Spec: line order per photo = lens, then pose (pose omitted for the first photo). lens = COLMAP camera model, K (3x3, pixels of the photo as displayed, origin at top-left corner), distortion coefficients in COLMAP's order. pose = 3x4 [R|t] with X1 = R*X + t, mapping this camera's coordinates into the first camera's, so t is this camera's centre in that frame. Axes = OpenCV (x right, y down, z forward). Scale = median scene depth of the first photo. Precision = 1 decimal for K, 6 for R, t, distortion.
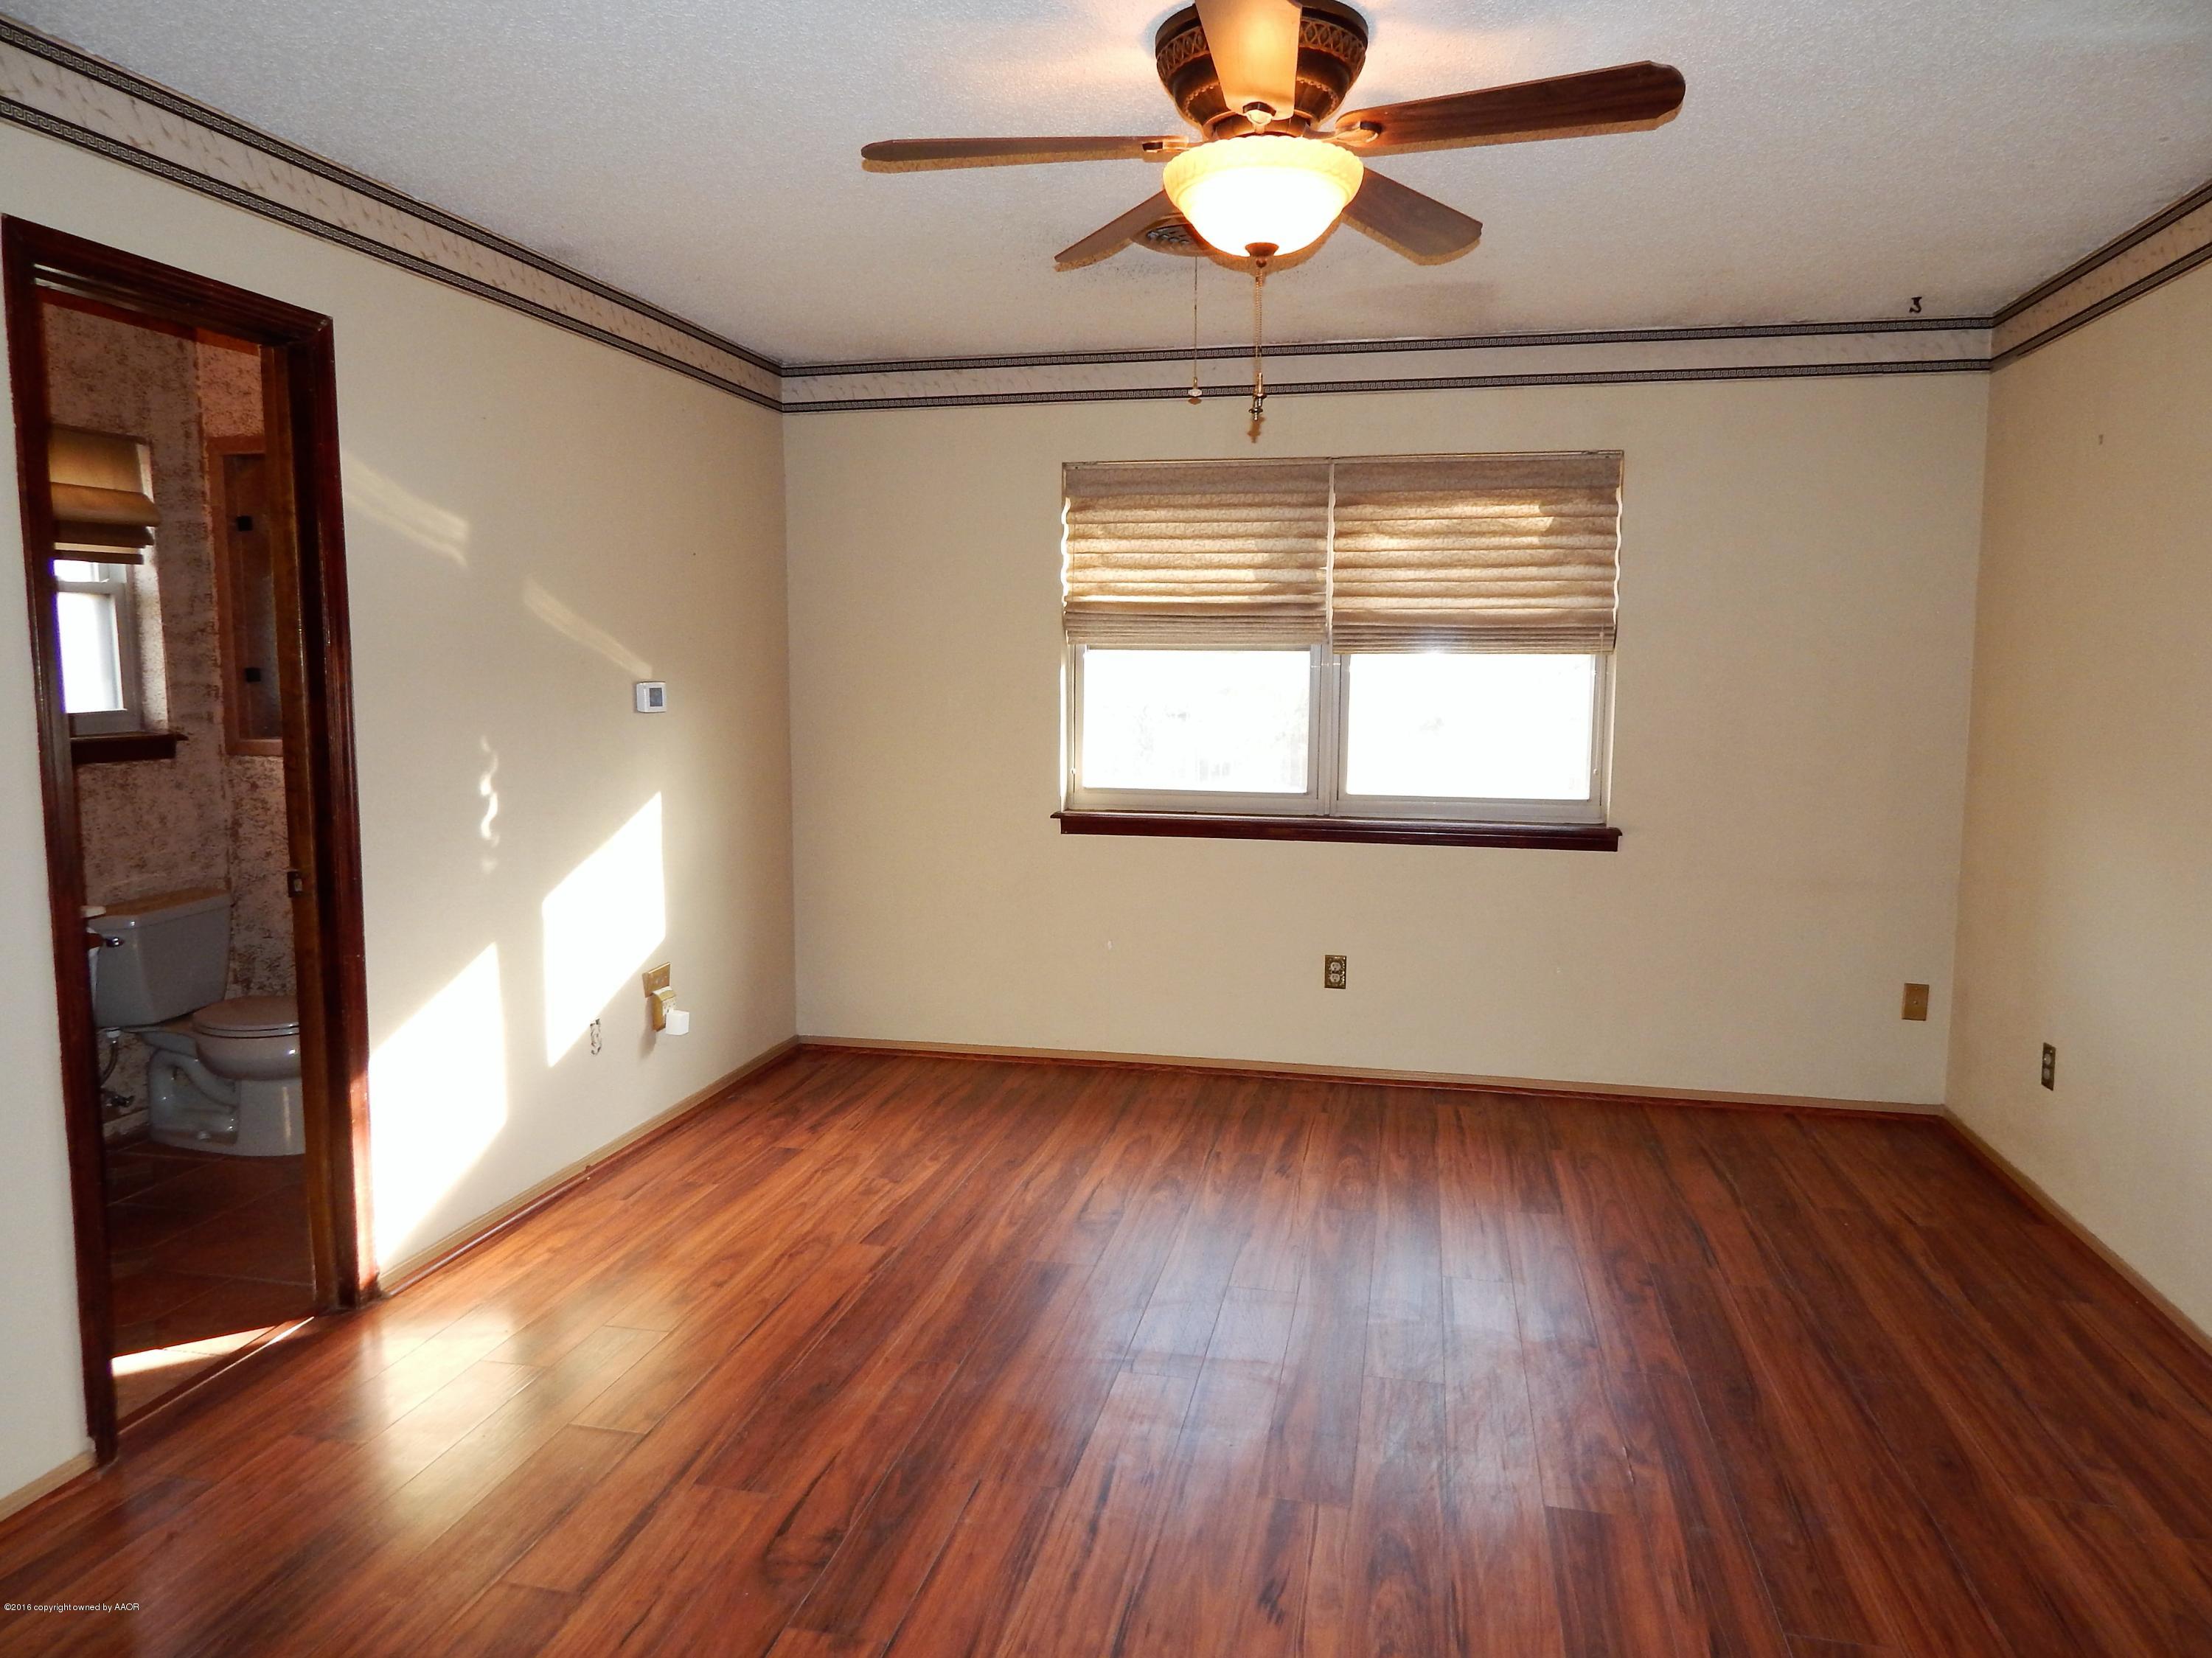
lens RADIAL K [[1465.2, 0, 1108.7], [0, 1465.2, 822.0], [0, 0, 1]] dist [-0.003232, -0.003087]
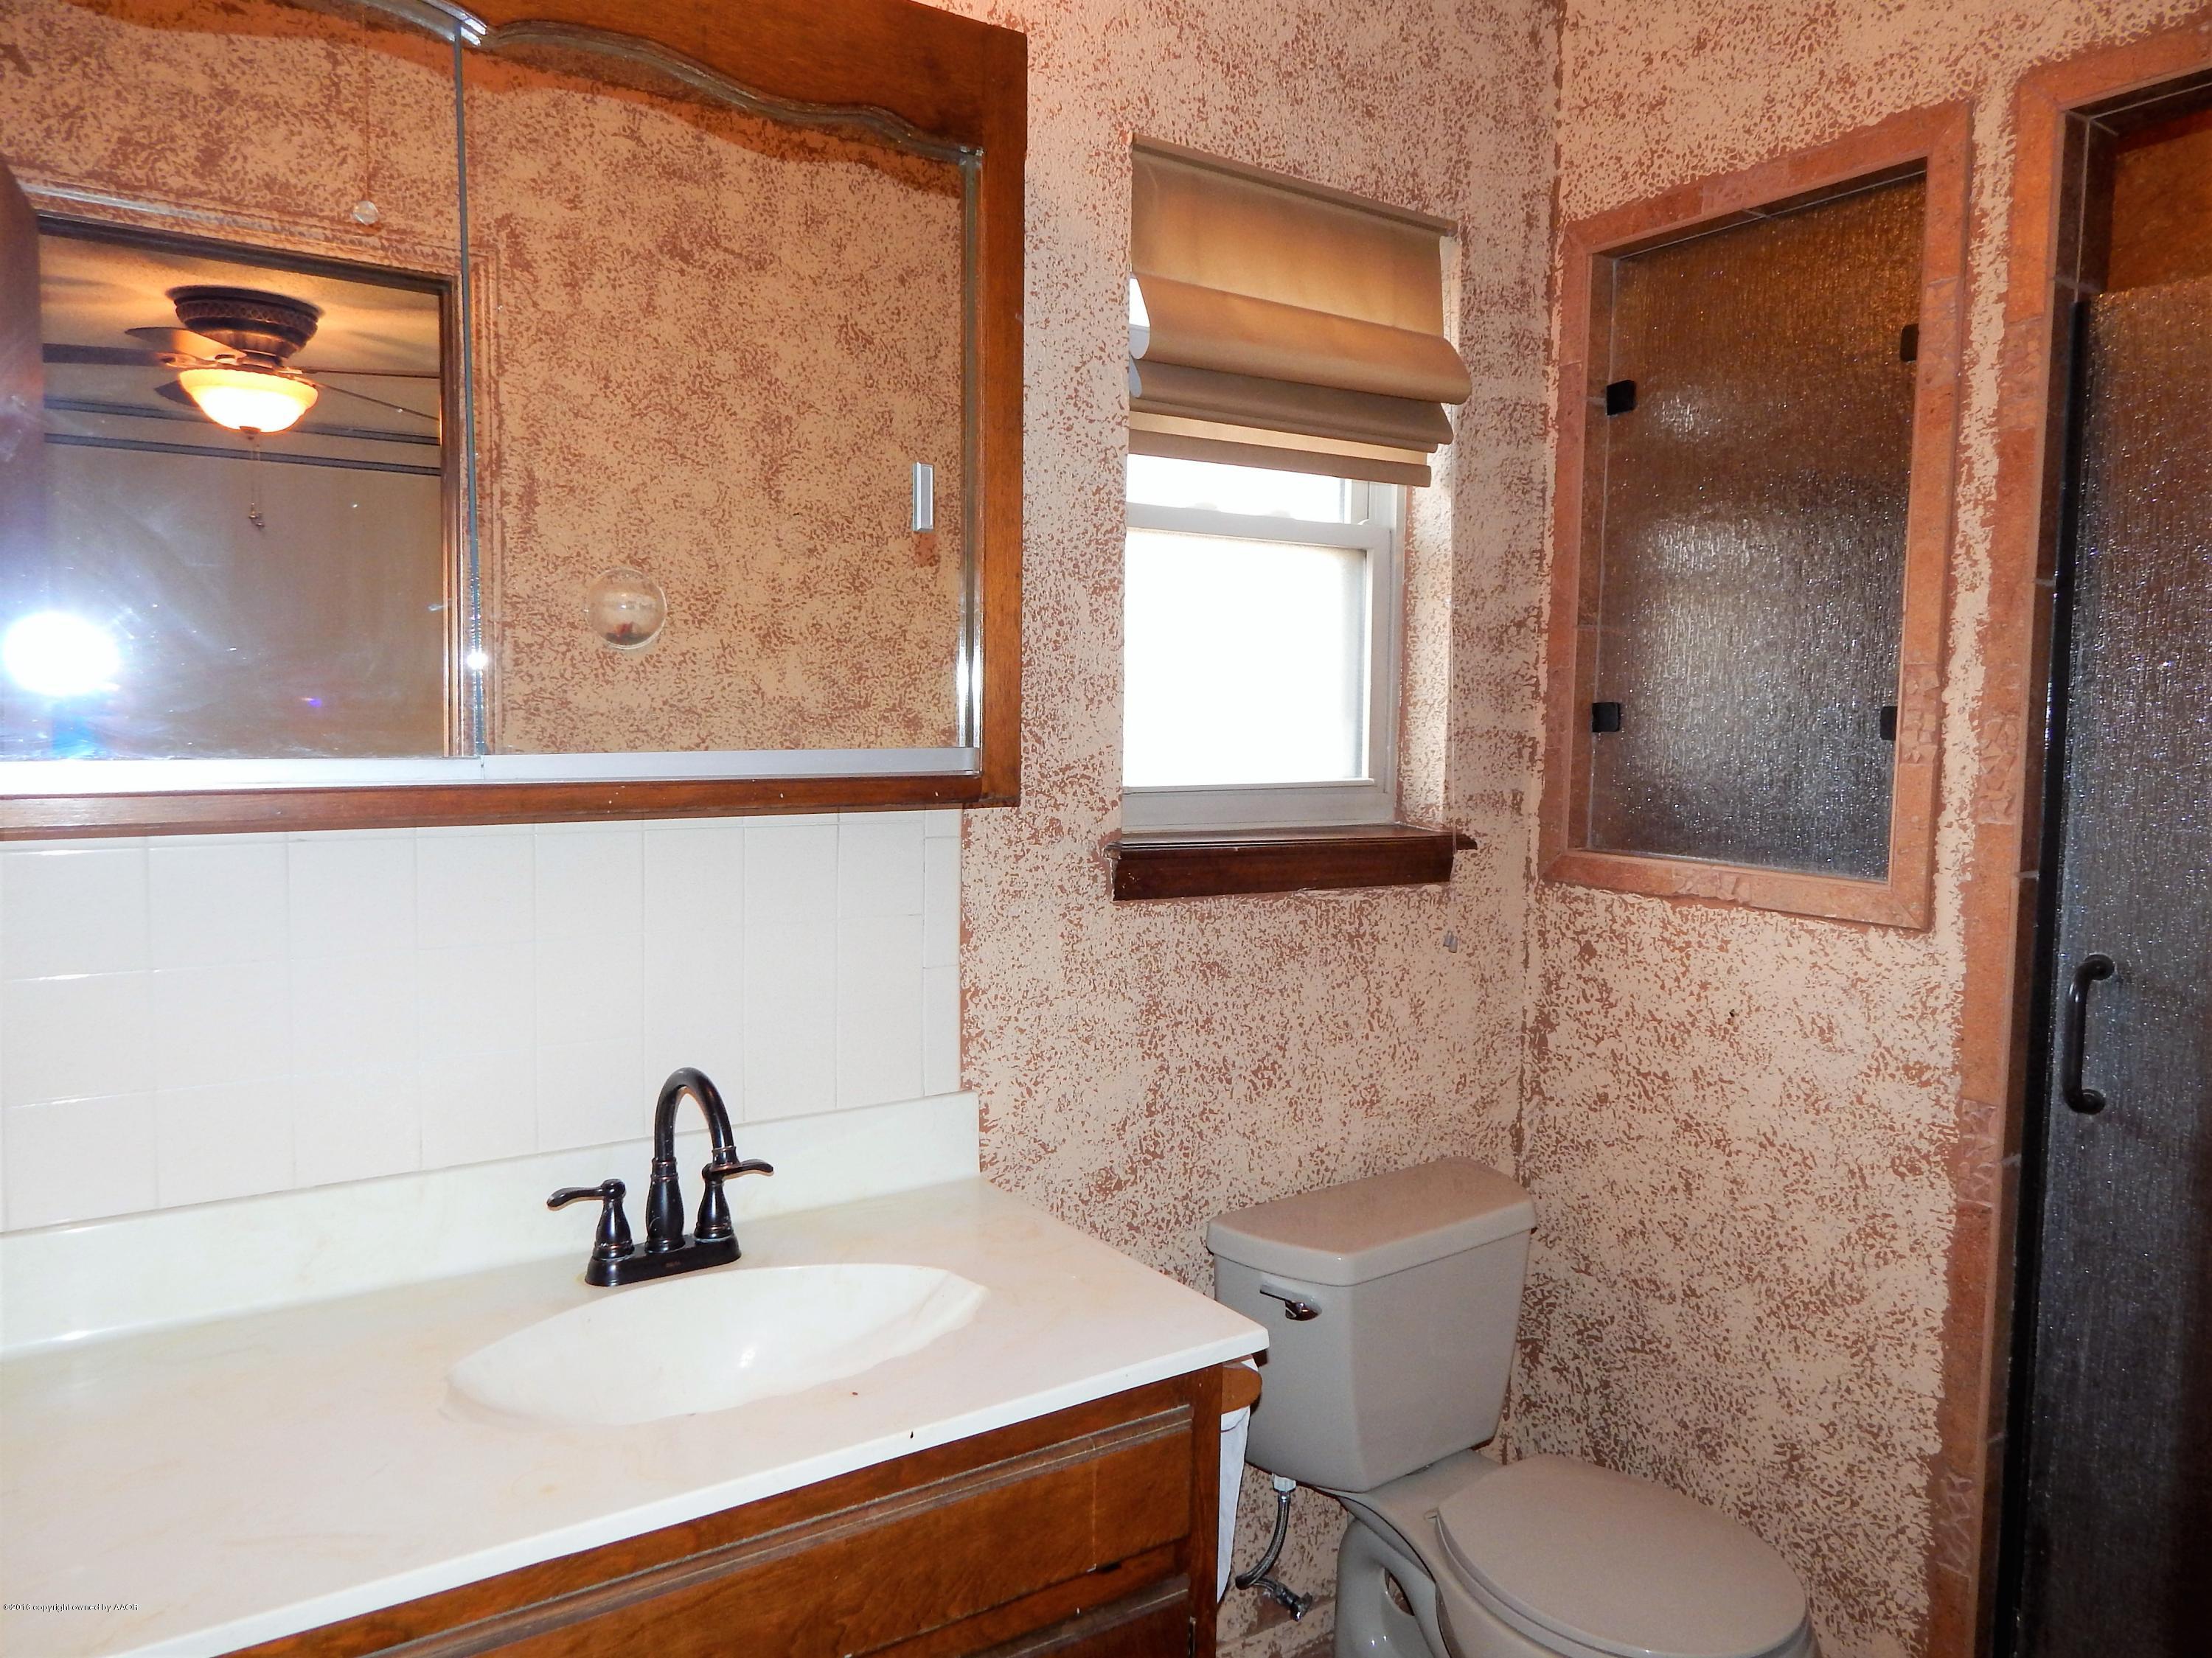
lens RADIAL K [[1465.2, 0, 1117.6], [0, 1465.2, 824.4], [0, 0, 1]] dist [-0.003232, -0.003087]
pose [[0.719867, 0.061315, -0.691399, -0.379552], [-0.092178, 0.995713, -0.007671, -0.049004], [0.687964, 0.069254, 0.722433, 0.566898]]
